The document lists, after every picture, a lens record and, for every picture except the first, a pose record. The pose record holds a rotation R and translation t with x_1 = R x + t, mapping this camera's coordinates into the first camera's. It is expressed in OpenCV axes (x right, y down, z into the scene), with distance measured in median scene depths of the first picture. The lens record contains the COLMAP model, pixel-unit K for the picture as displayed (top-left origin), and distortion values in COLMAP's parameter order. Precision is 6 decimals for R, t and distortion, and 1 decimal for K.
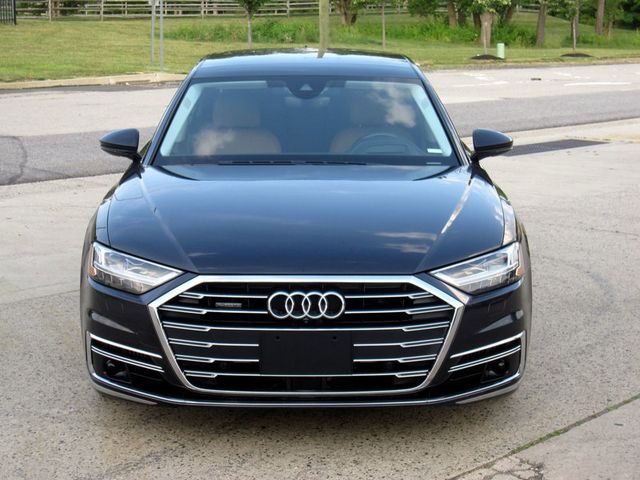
lens RADIAL K [[1249.1, 0, 321.4], [0, 1249.1, 235.9], [0, 0, 1]] dist [-0.158695, 0.000000]
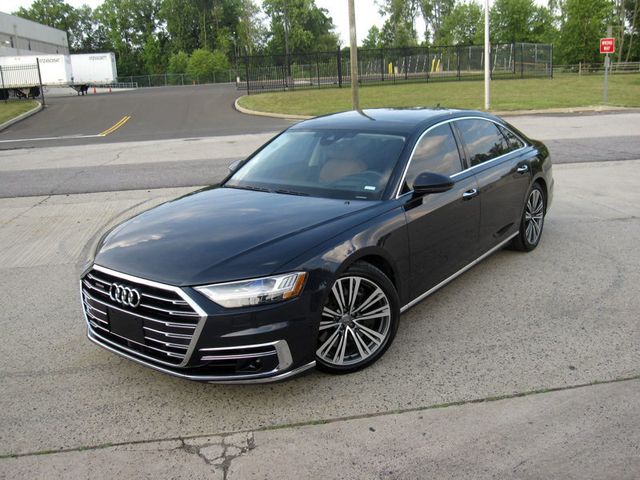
lens RADIAL K [[598.6, 0, 327.7], [0, 598.6, 232.5], [0, 0, 1]] dist [-0.065812, 0.000000]
pose [[0.791732, 0.118525, -0.599260, 0.602845], [-0.066725, 0.991906, 0.108029, -0.113750], [0.607214, -0.045544, 0.793232, 0.572114]]
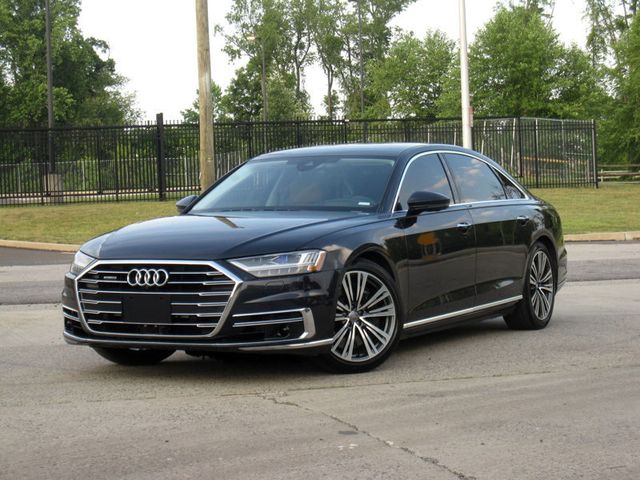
lens RADIAL K [[1445.5, 0, 316.5], [0, 1445.5, 237.4], [0, 0, 1]] dist [-0.131363, 0.000000]
pose [[0.875331, -0.006432, -0.483482, 1.041436], [-0.063810, 0.989630, -0.128690, 0.223026], [0.479296, 0.143497, 0.865843, -0.474106]]
